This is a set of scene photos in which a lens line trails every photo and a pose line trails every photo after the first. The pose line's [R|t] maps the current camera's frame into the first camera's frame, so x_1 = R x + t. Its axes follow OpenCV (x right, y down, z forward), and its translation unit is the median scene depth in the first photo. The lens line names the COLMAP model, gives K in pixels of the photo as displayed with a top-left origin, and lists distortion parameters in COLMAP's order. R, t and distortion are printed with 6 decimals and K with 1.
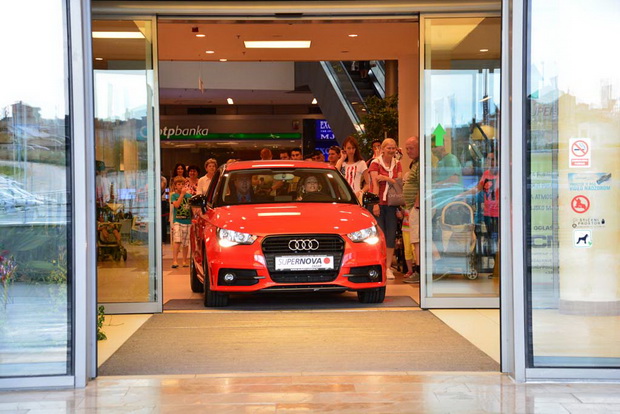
lens RADIAL K [[1559.9, 0, 310.1], [0, 1559.9, 207.3], [0, 0, 1]] dist [0.001529, 0.000000]
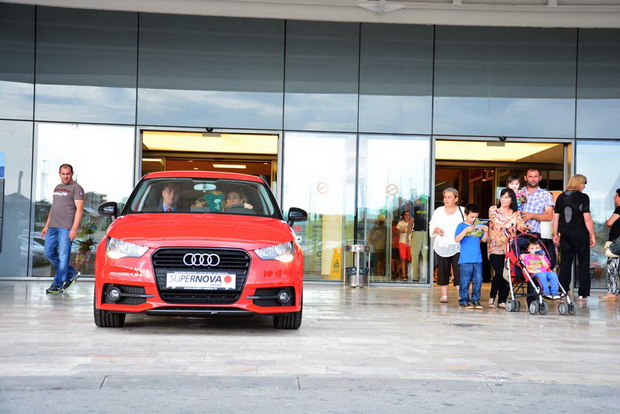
lens RADIAL K [[1014.5, 0, 309.8], [0, 1014.5, 206.7], [0, 0, 1]] dist [-0.045646, 0.000000]
pose [[0.998610, 0.036645, -0.037874, 0.075265], [-0.038081, 0.998555, -0.037911, 0.013879], [0.036430, 0.039300, 0.998563, 0.444656]]
